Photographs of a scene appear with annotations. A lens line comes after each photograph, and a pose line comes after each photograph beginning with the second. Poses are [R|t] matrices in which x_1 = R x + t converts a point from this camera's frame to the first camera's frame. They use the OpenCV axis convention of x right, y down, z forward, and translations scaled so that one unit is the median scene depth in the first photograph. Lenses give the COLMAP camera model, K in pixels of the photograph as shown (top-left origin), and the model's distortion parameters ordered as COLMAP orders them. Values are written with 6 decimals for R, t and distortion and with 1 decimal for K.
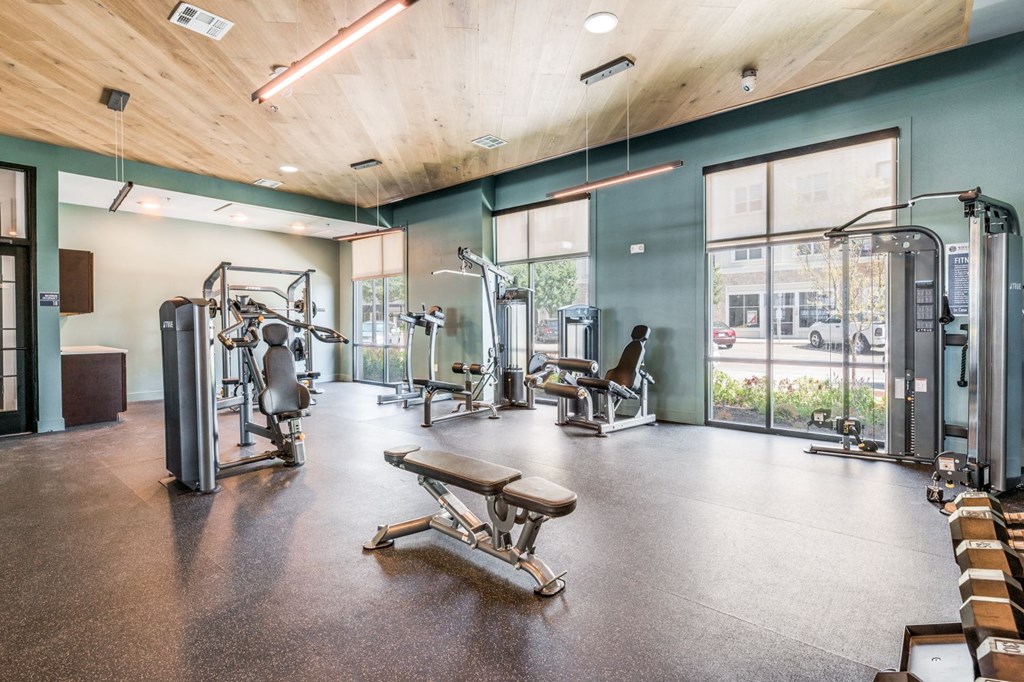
lens RADIAL K [[463.9, 0, 512.0], [0, 463.9, 341.0], [0, 0, 1]] dist [-0.000186, -0.000397]
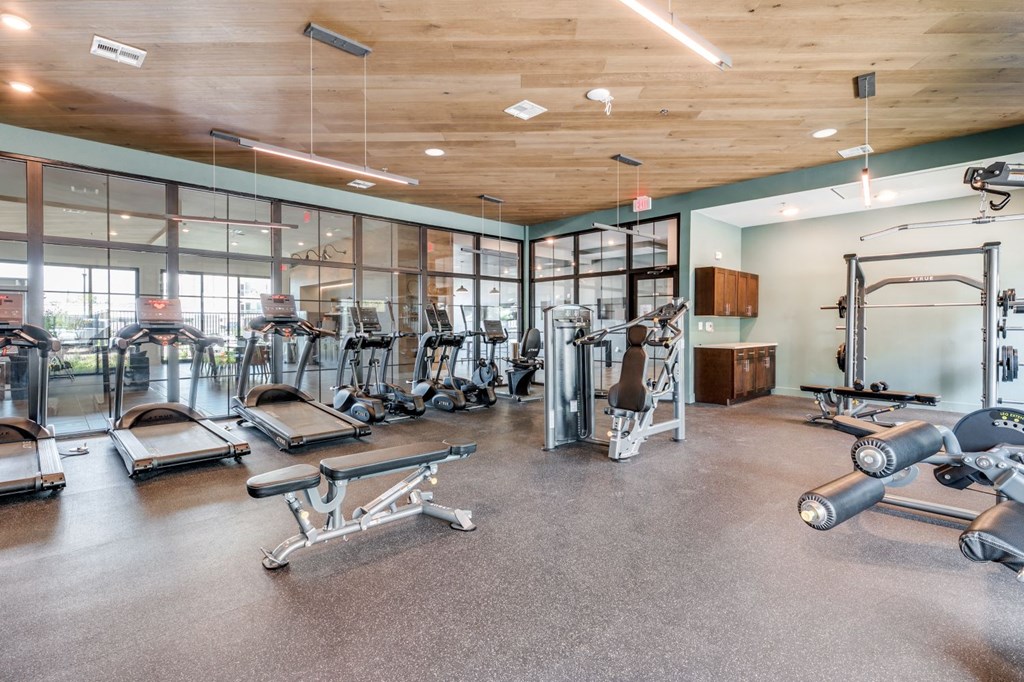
lens RADIAL K [[463.9, 0, 512.0], [0, 463.9, 341.0], [0, 0, 1]] dist [-0.000186, -0.000397]
pose [[-0.041023, 0.033774, -0.998587, 0.397625], [-0.032436, 0.998857, 0.035115, -0.017674], [0.998632, 0.033830, -0.039881, 0.535591]]
